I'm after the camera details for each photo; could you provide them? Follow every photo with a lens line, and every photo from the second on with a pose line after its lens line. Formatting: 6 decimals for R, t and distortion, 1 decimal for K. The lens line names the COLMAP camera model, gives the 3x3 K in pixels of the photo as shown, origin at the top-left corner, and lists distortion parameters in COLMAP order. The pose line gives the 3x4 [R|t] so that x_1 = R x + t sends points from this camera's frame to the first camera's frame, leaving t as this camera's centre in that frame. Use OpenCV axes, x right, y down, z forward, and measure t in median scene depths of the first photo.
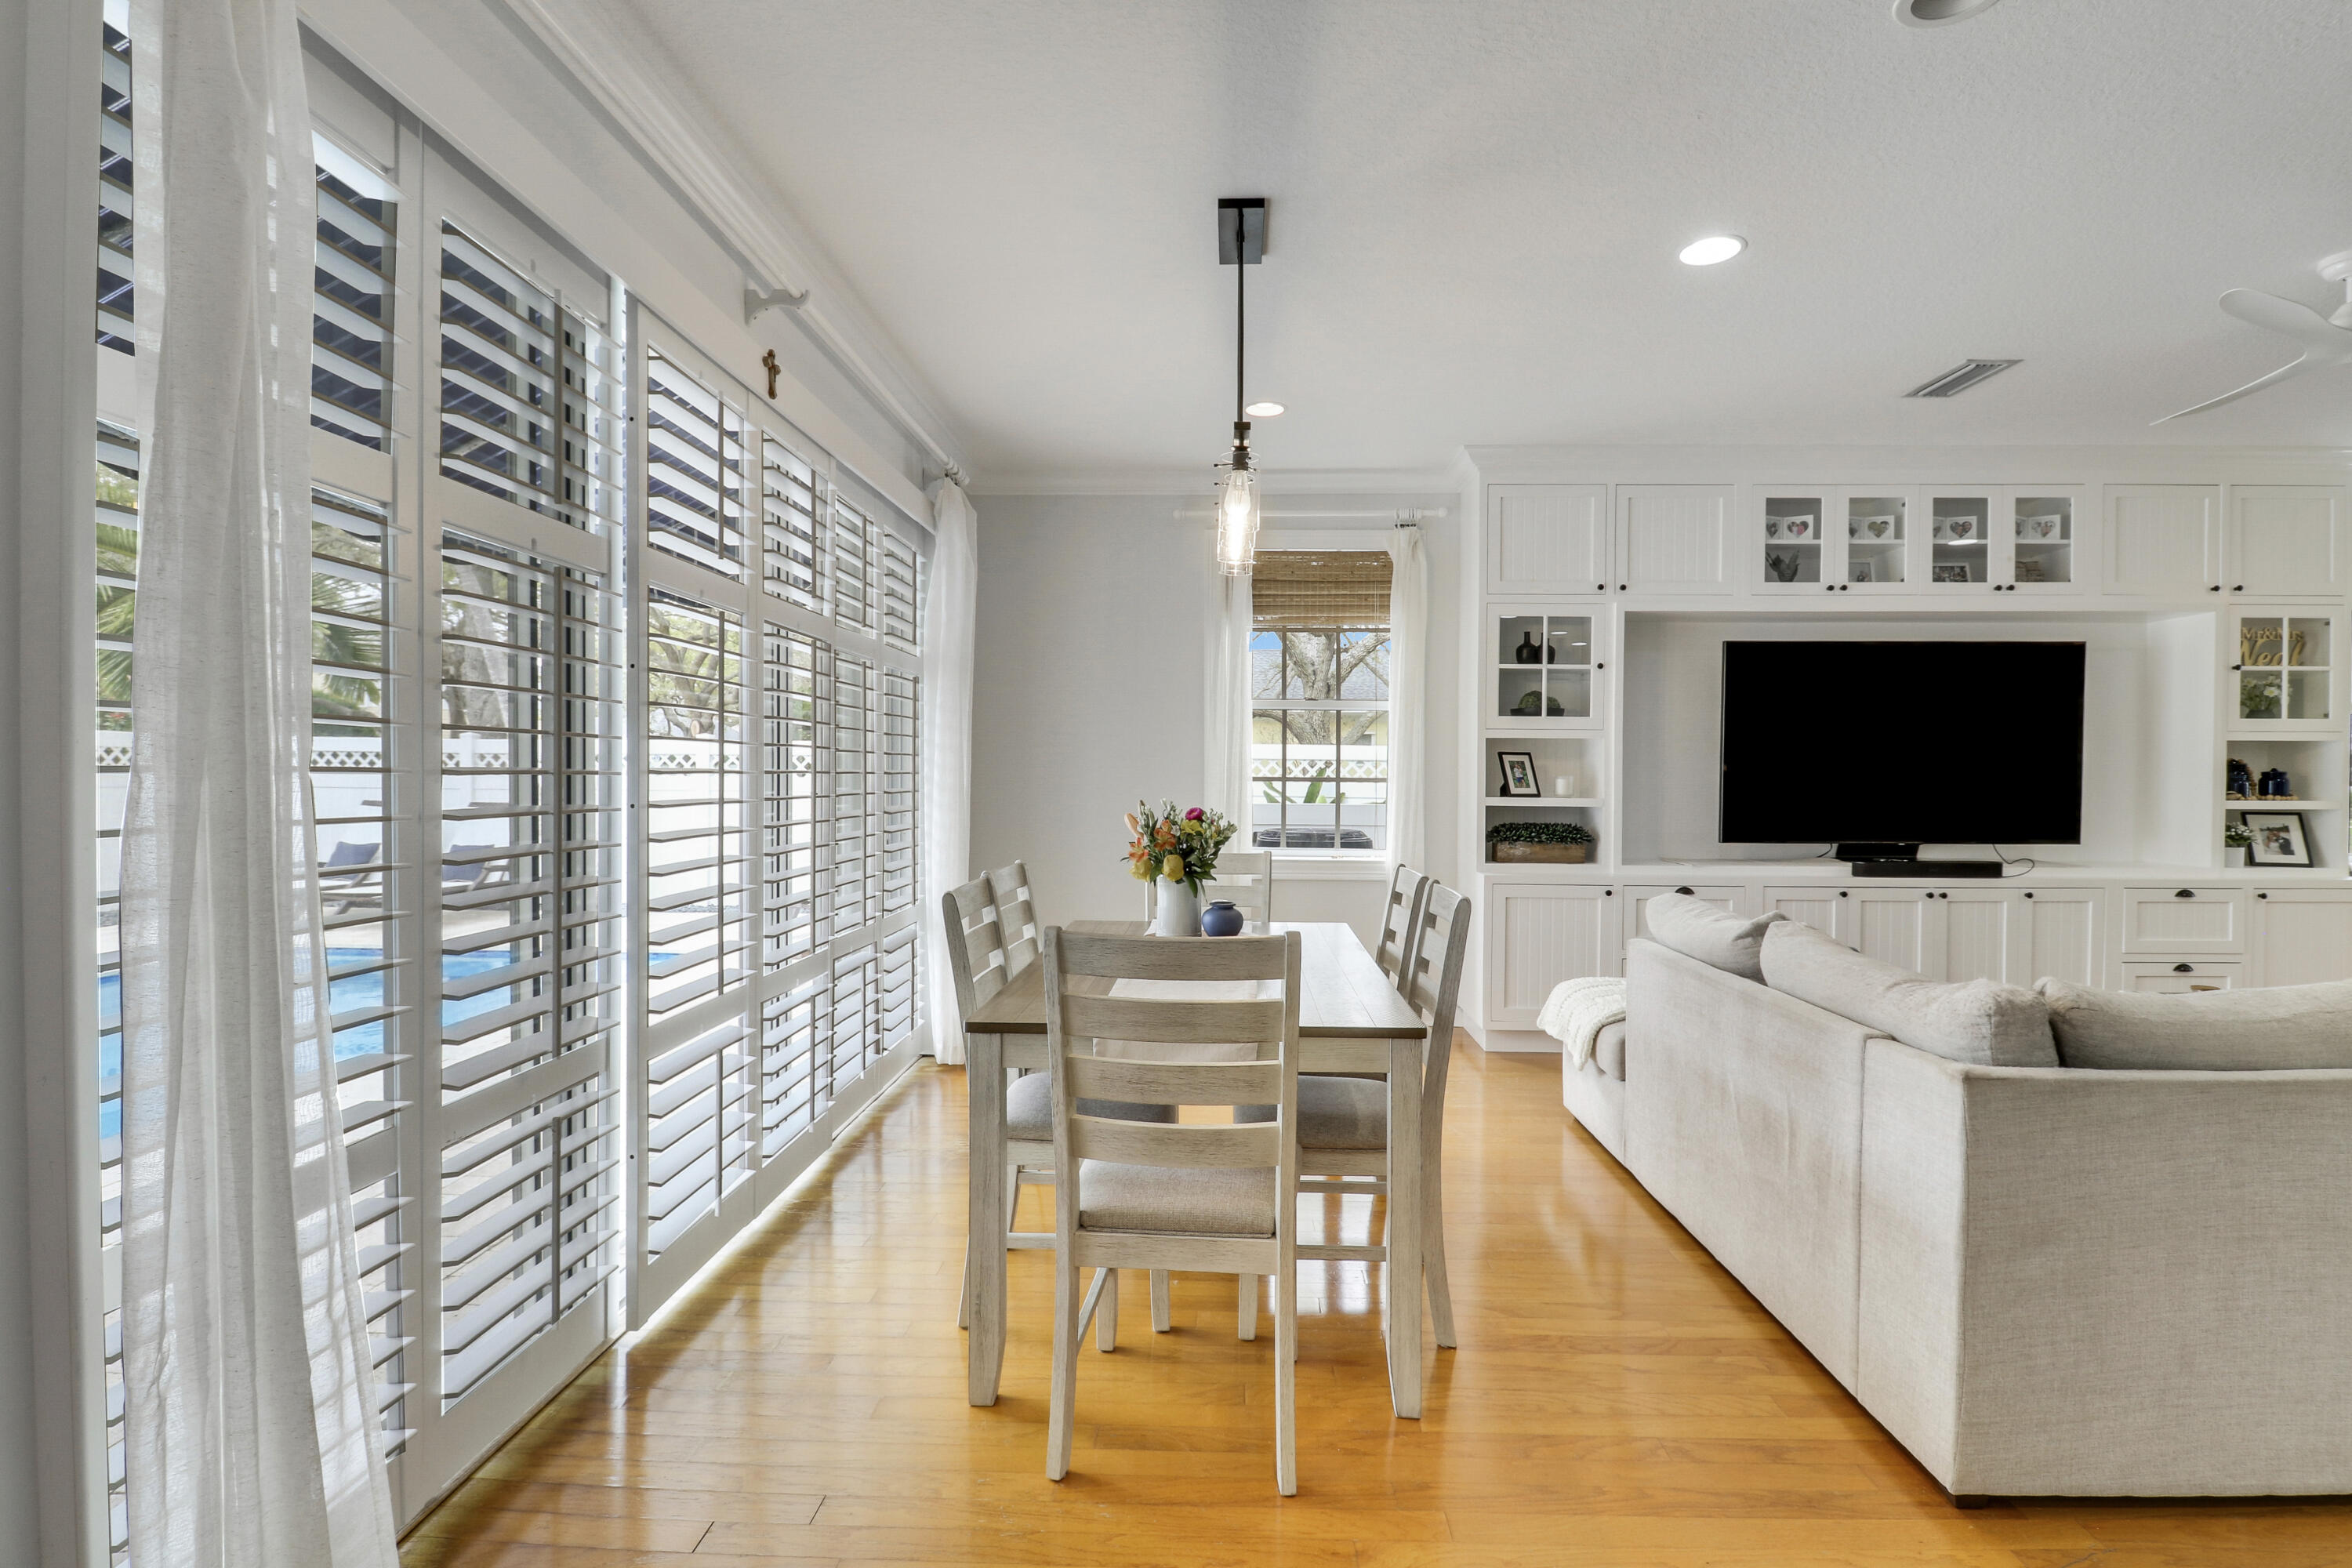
lens RADIAL K [[1093.9, 0, 1178.8], [0, 1093.9, 799.2], [0, 0, 1]] dist [-0.003299, -0.011013]
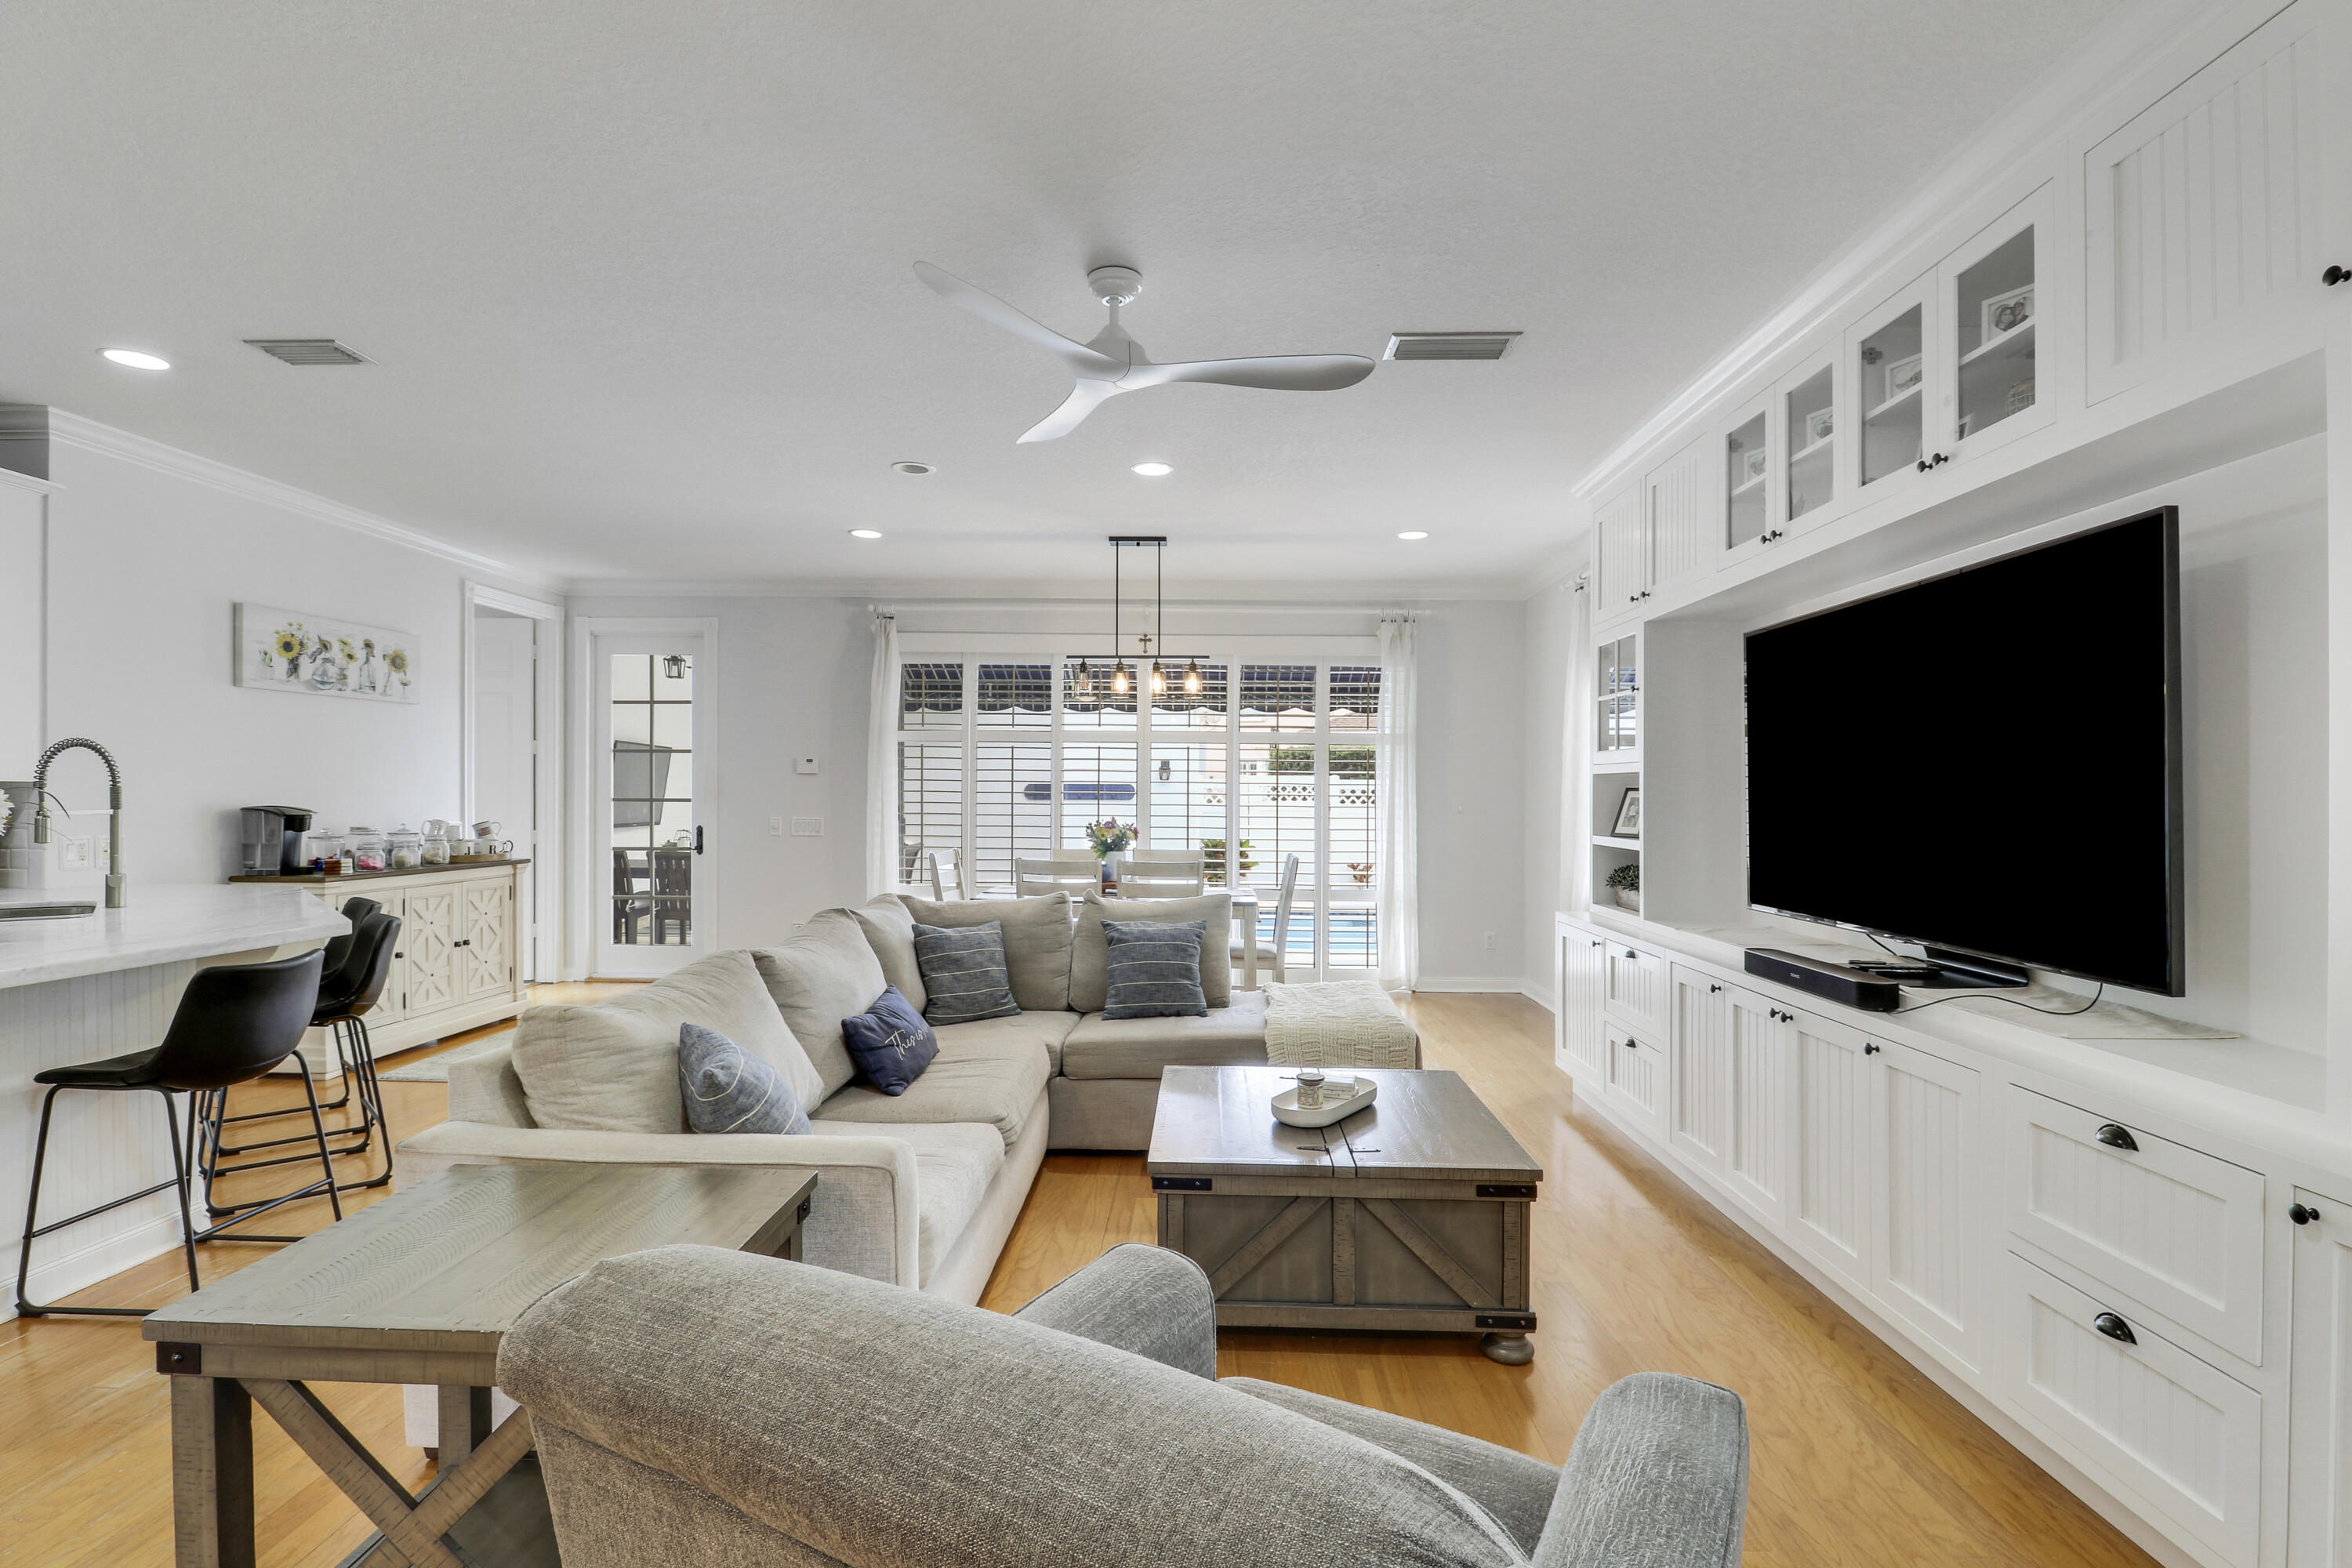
lens RADIAL K [[1093.9, 0, 1188.5], [0, 1093.9, 791.2], [0, 0, 1]] dist [-0.003299, -0.011013]
pose [[0.024748, -0.008998, -0.999653, 1.251929], [-0.029337, 0.999522, -0.009723, -0.020715], [0.999263, 0.029567, 0.024472, 0.625916]]
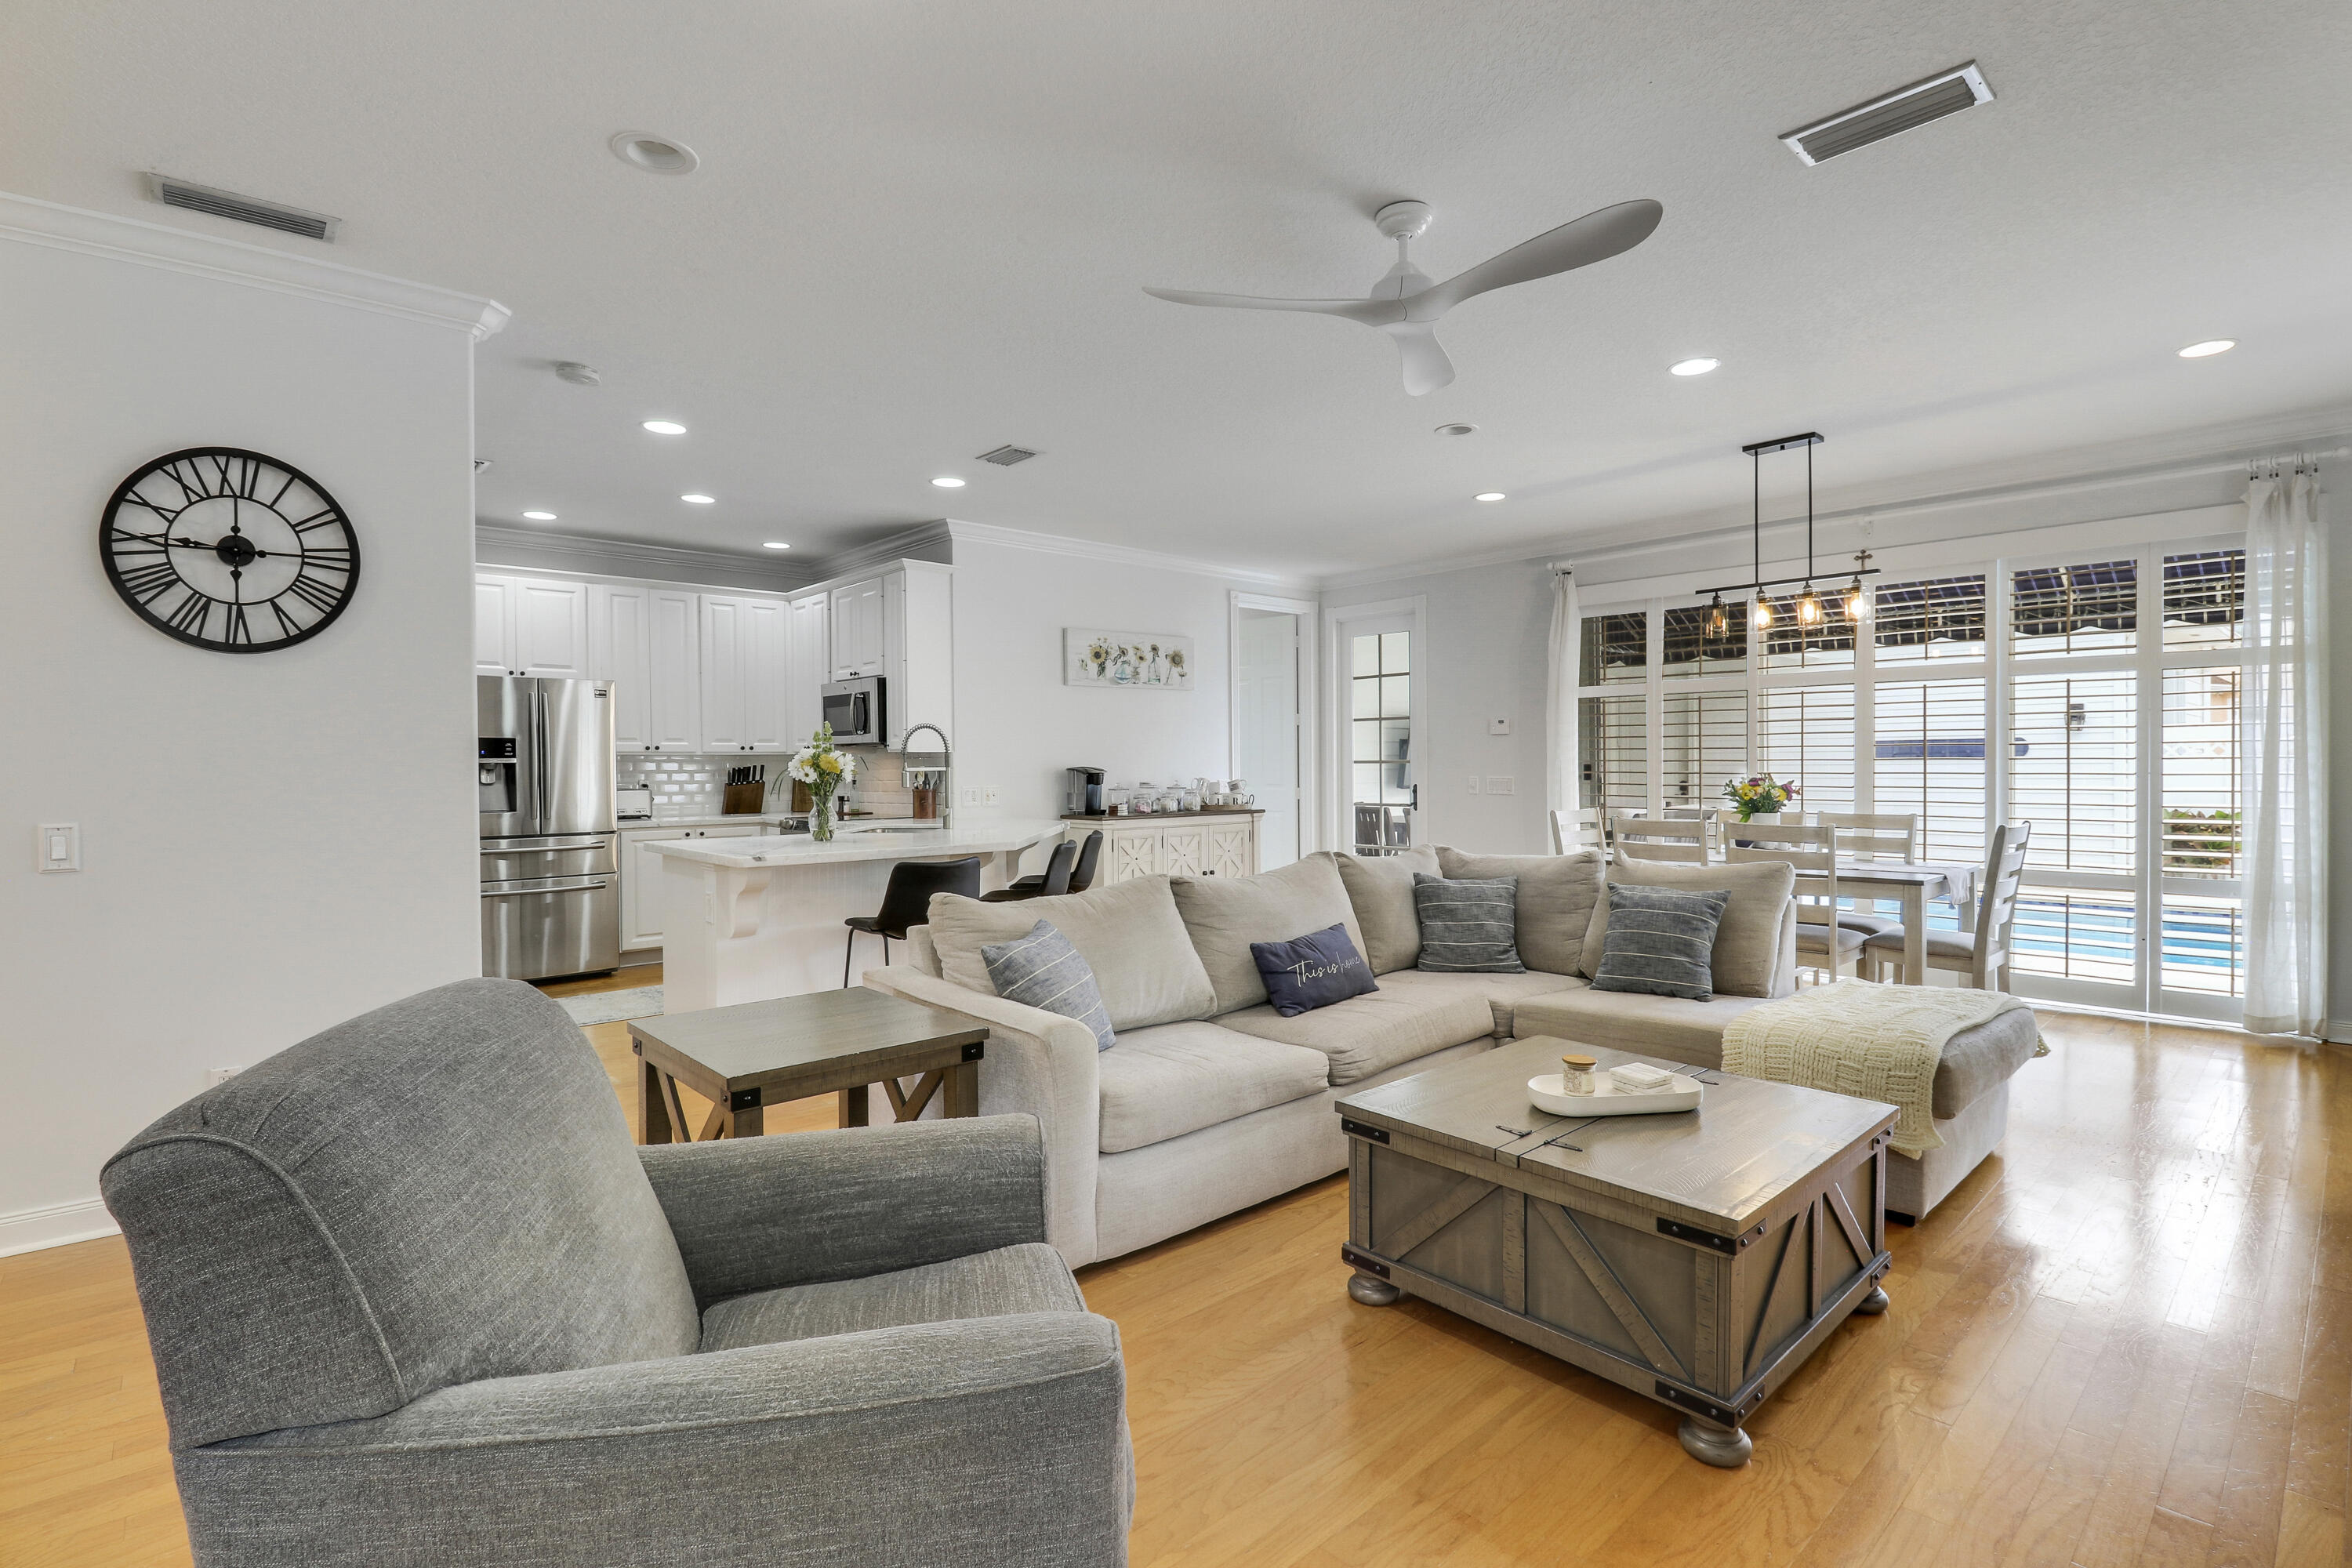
lens RADIAL K [[1093.9, 0, 1190.7], [0, 1093.9, 773.8], [0, 0, 1]] dist [-0.003299, -0.011013]
pose [[-0.711718, 0.007679, -0.702423, 1.150874], [-0.011421, 0.999682, 0.022500, -0.017490], [0.702372, 0.024036, -0.711404, 0.936687]]
